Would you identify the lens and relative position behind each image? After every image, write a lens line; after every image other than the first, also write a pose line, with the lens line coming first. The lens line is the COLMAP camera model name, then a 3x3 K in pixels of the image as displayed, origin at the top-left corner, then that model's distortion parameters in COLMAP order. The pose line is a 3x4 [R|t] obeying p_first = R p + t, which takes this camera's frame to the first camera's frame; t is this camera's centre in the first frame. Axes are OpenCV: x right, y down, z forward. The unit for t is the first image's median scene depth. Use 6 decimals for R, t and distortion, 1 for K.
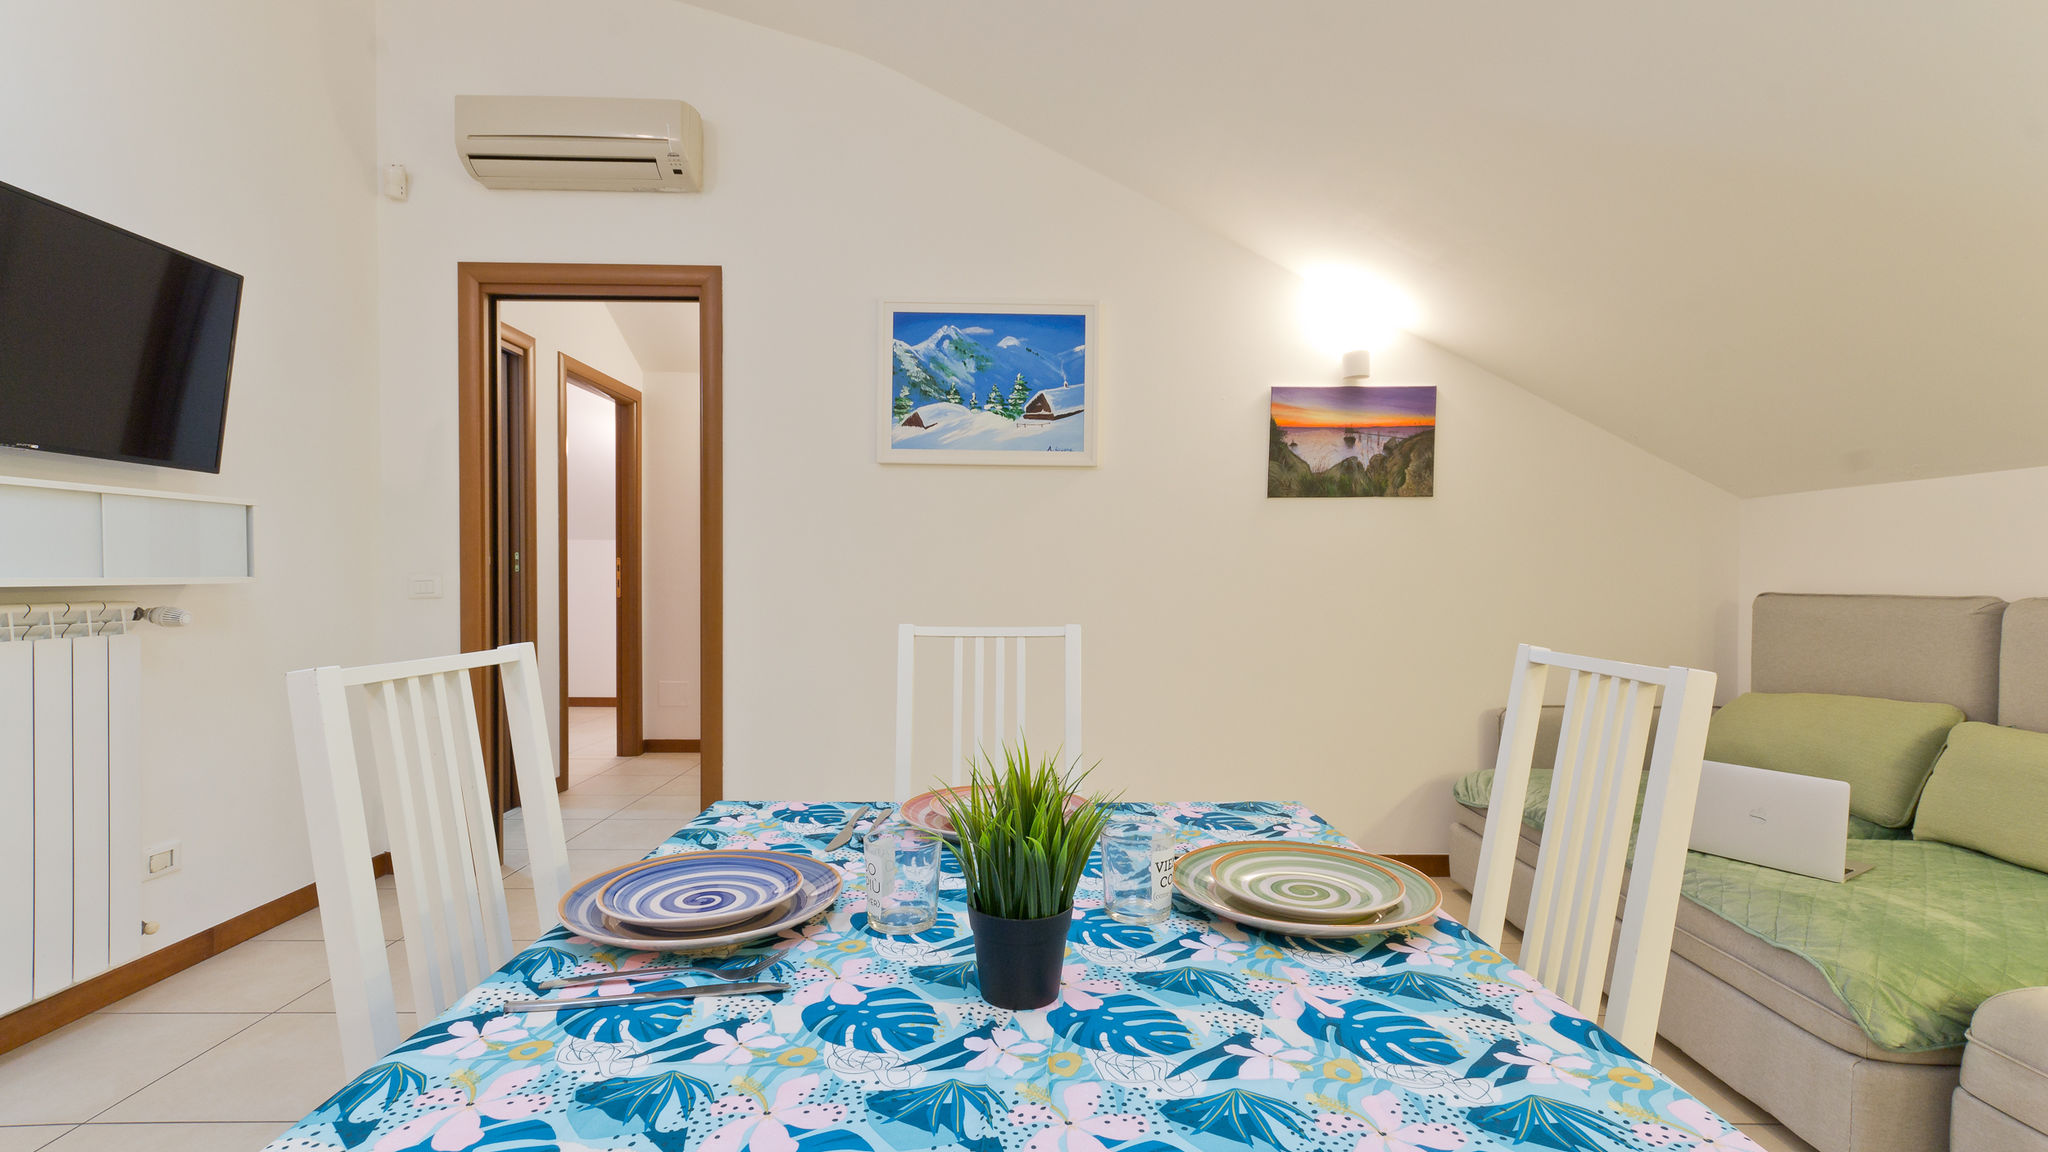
lens RADIAL K [[891.4, 0, 1029.8], [0, 891.4, 587.4], [0, 0, 1]] dist [-0.003456, 0.000074]
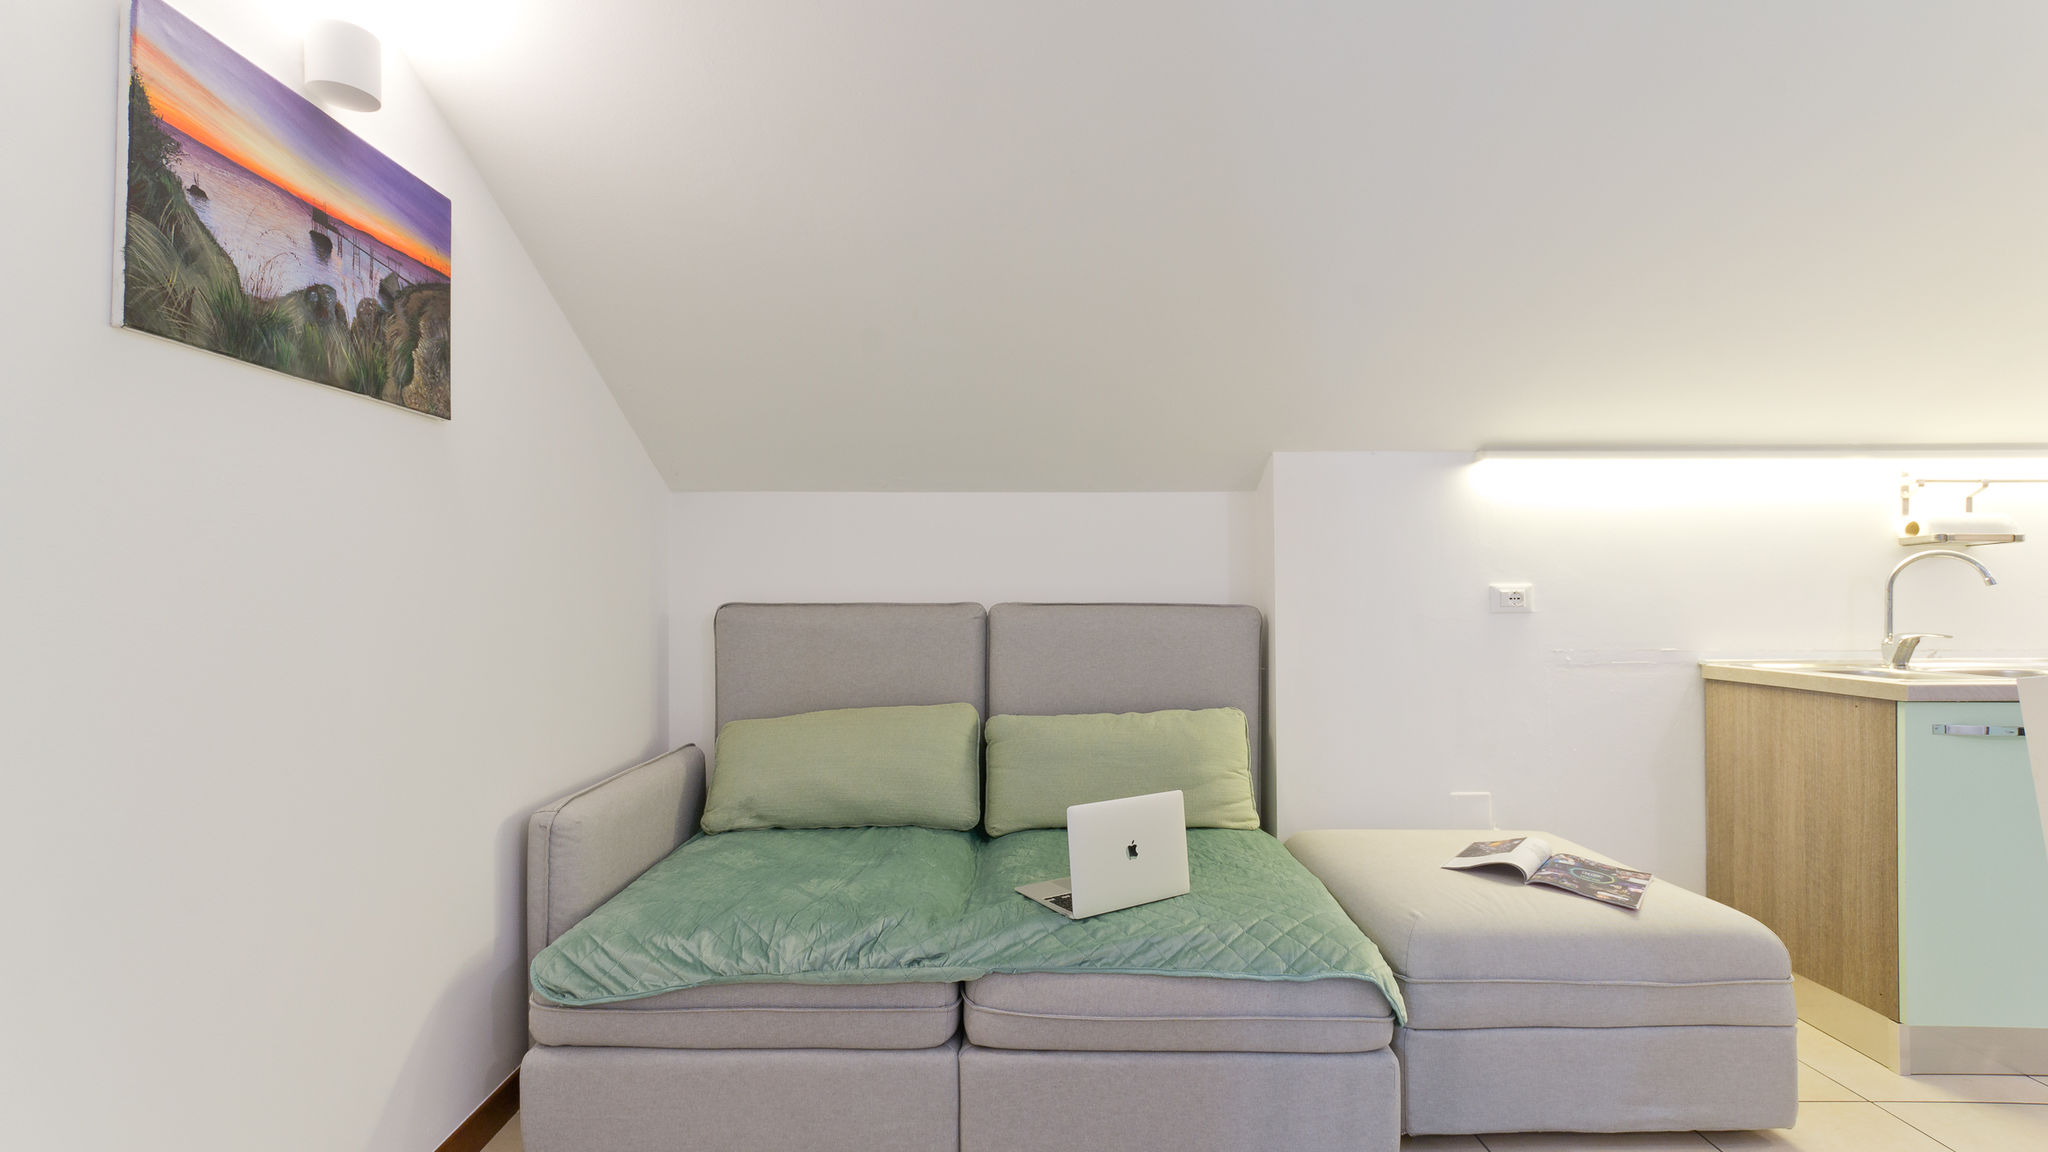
lens RADIAL K [[916.1, 0, 1022.9], [0, 916.1, 590.3], [0, 0, 1]] dist [0.009934, 0.000327]
pose [[-0.009573, -0.000287, 0.999954, -0.063695], [0.009568, 0.999954, 0.000379, -0.004208], [-0.999908, 0.009571, -0.009570, 0.691638]]
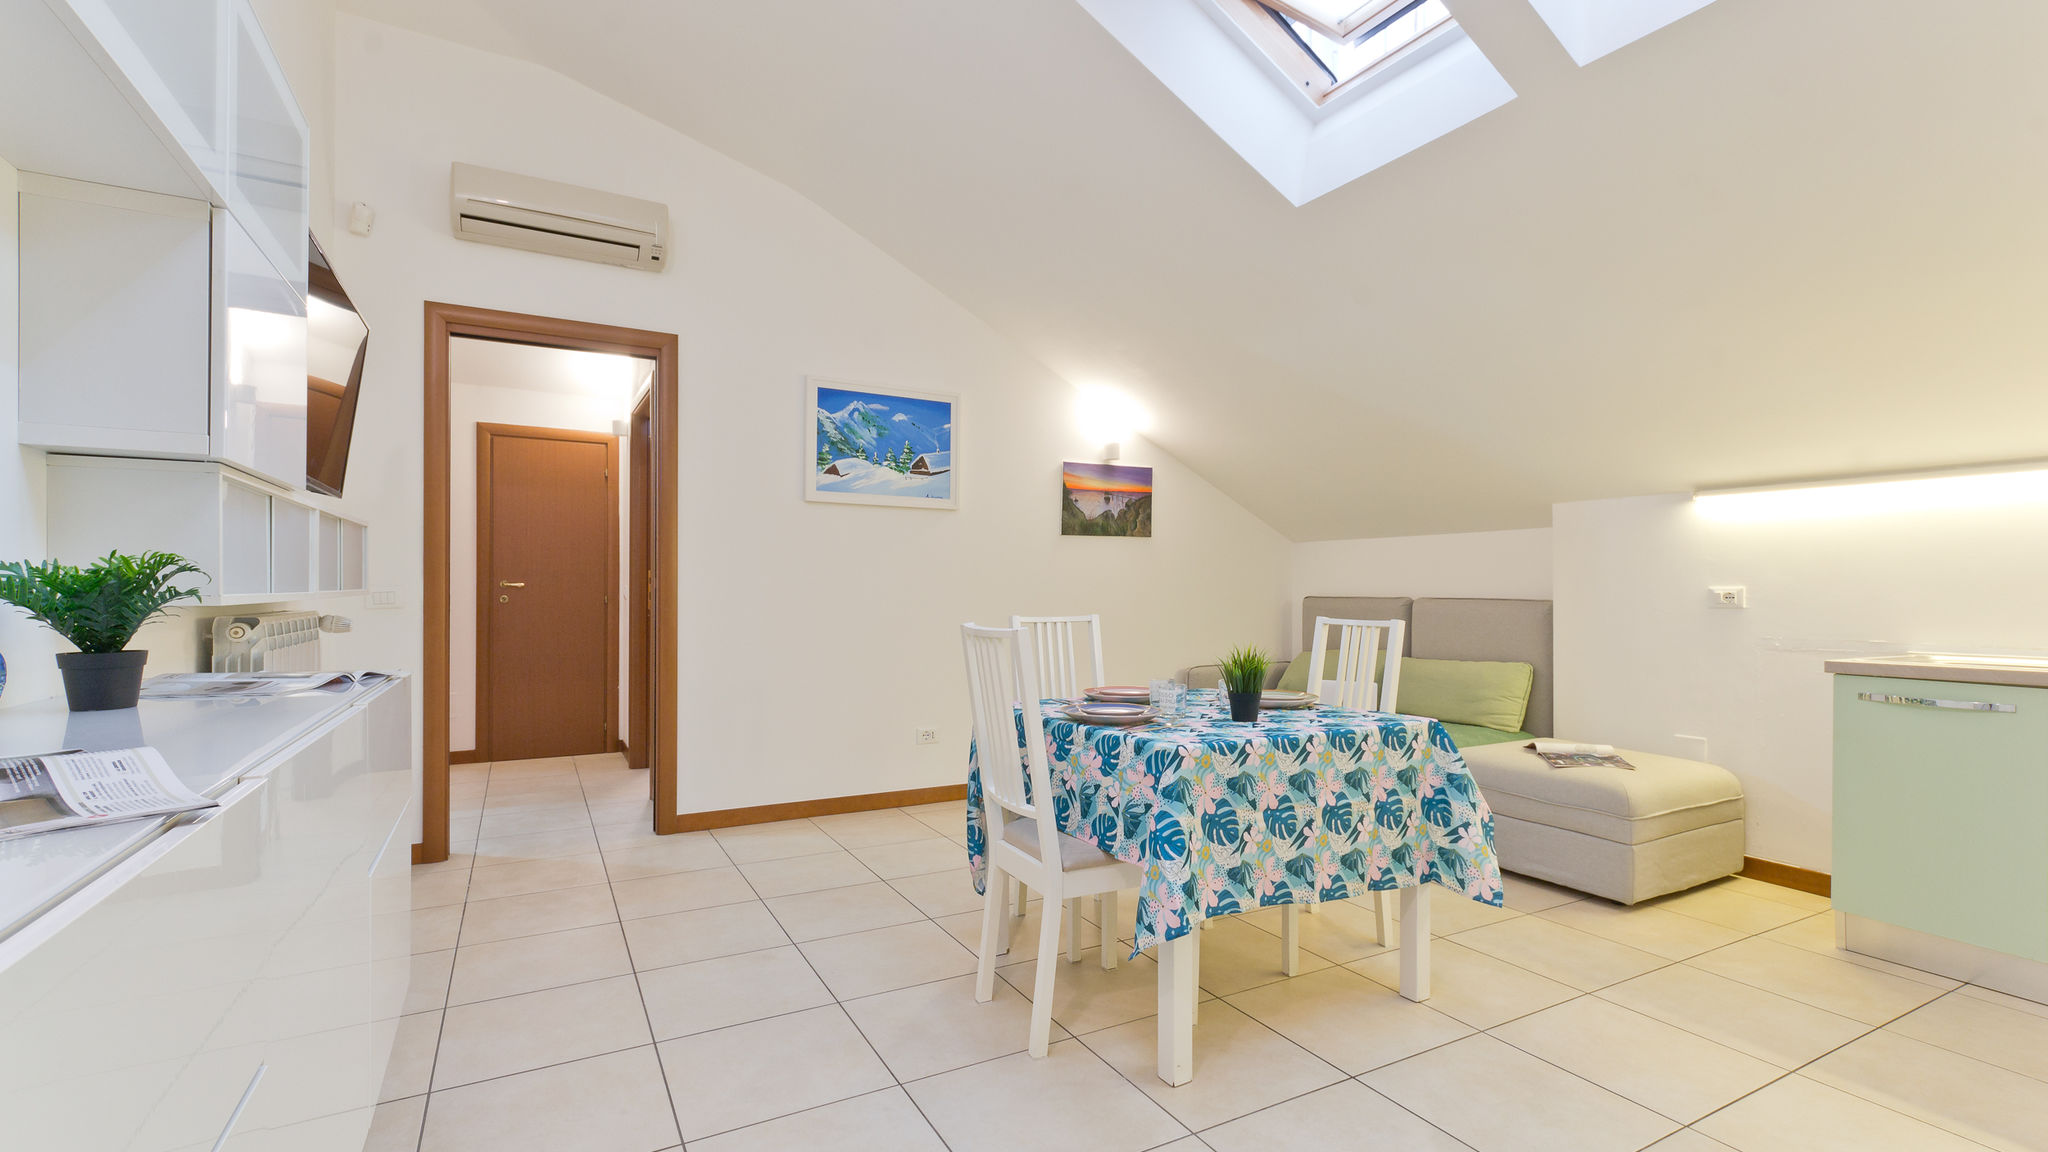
lens RADIAL K [[910.8, 0, 1026.4], [0, 910.8, 579.5], [0, 0, 1]] dist [0.004711, 0.000732]
pose [[0.881623, 0.003093, 0.471945, -0.515075], [0.005183, 0.999855, -0.016235, -0.000722], [-0.471927, 0.016760, 0.881478, -0.329529]]
